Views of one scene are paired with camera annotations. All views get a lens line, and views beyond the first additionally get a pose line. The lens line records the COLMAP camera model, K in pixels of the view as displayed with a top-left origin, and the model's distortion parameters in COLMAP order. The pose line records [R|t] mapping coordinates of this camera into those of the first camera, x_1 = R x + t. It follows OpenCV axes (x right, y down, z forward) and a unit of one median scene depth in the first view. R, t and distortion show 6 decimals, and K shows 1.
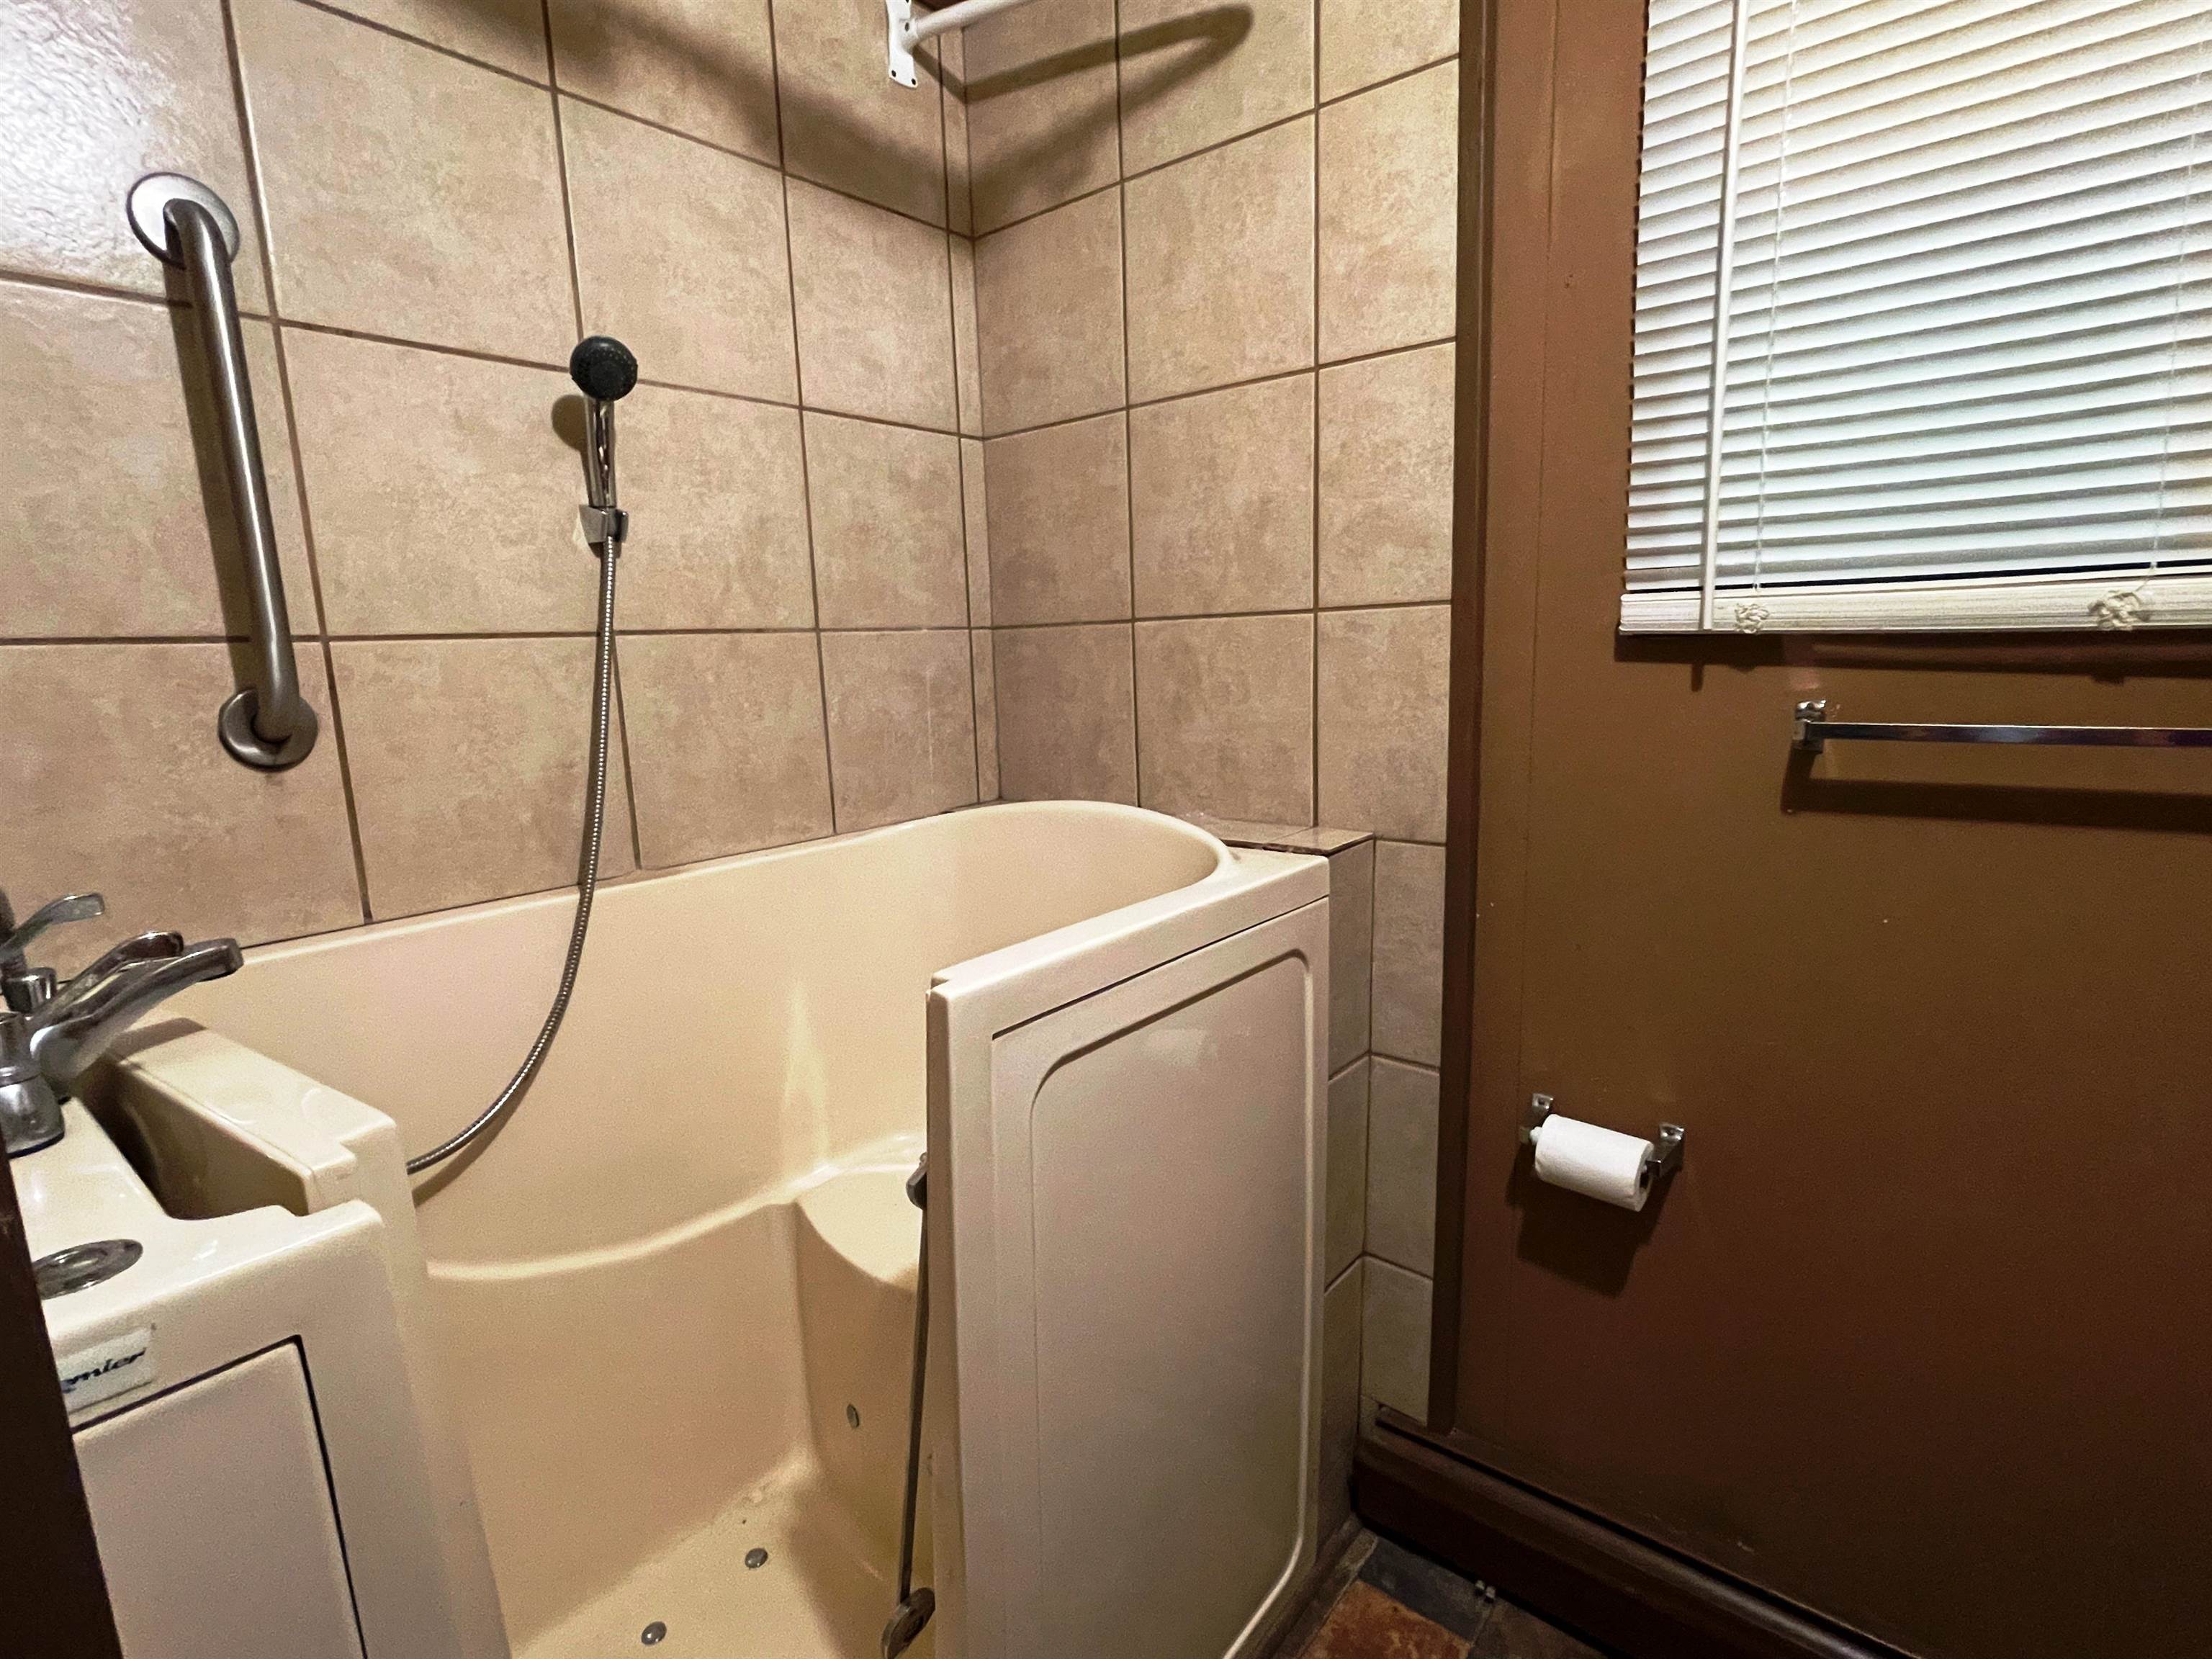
lens RADIAL K [[1059.3, 0, 1095.0], [0, 1059.3, 837.9], [0, 0, 1]] dist [-0.003190, -0.000658]
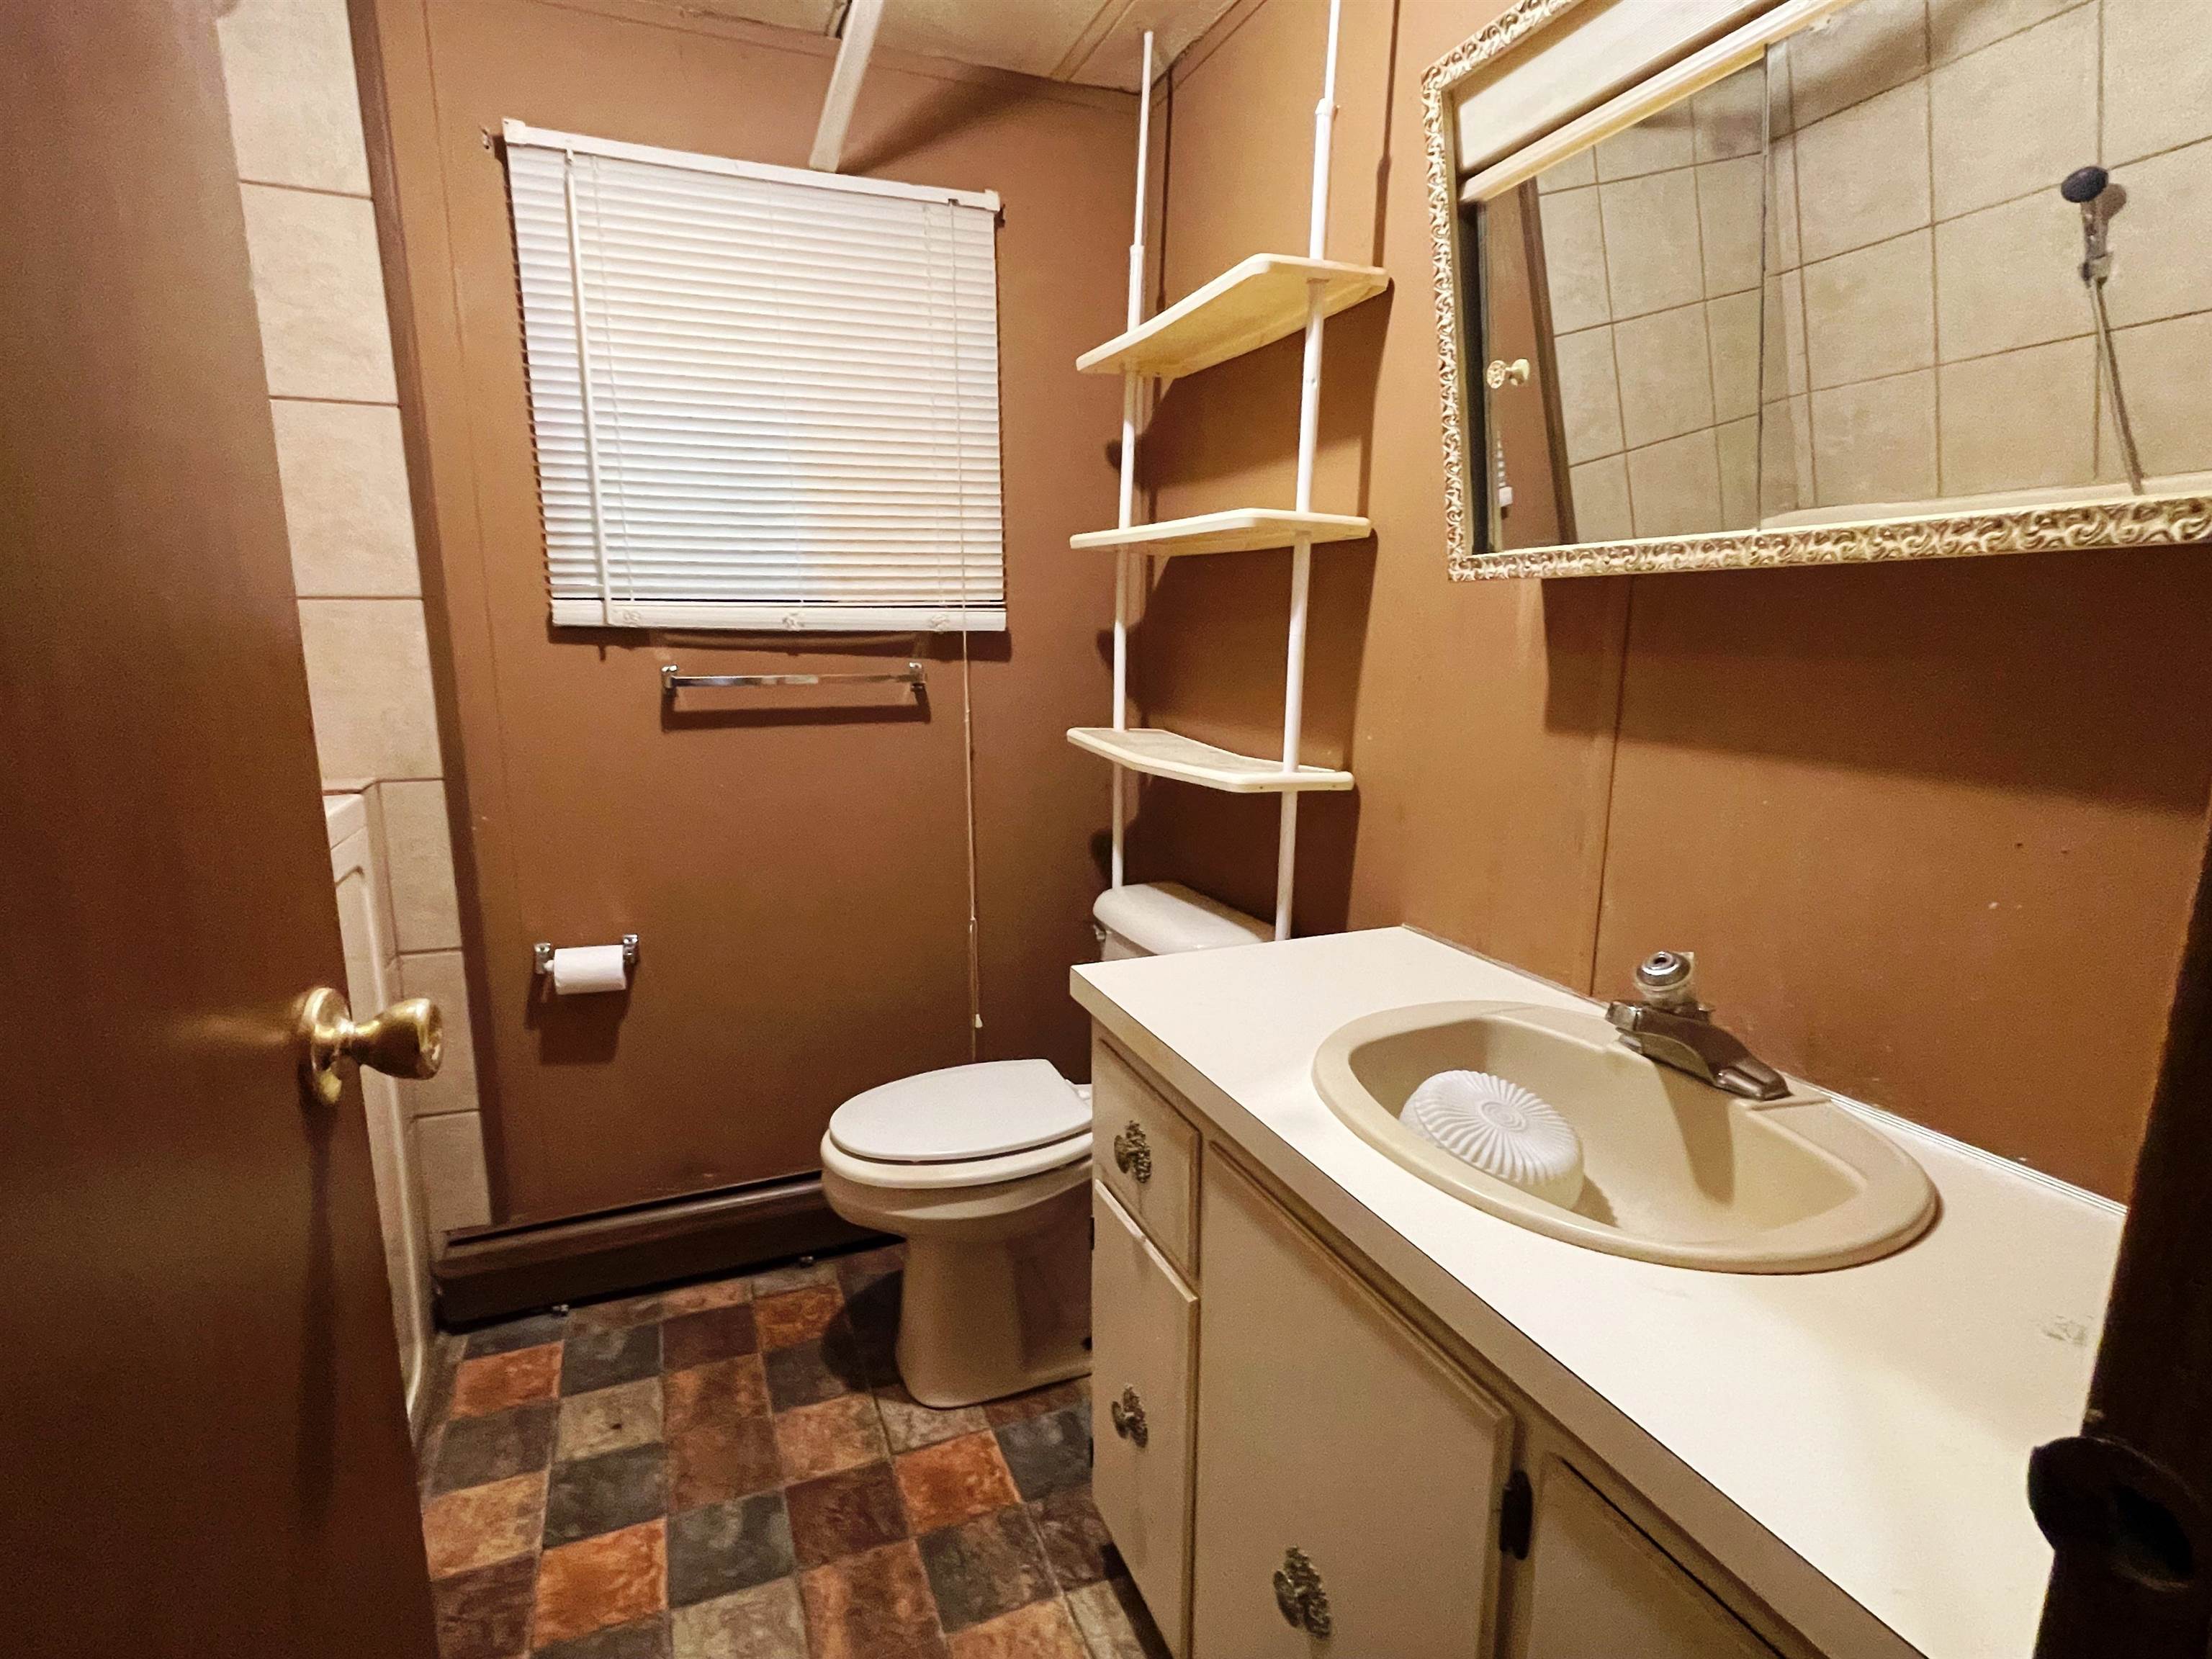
lens RADIAL K [[1059.3, 0, 1097.6], [0, 1059.3, 830.8], [0, 0, 1]] dist [-0.003190, -0.000658]
pose [[0.462402, -0.144169, 0.874871, -0.512901], [0.136980, 0.986462, 0.090159, 0.070959], [-0.876025, 0.078150, 0.475891, -0.396657]]
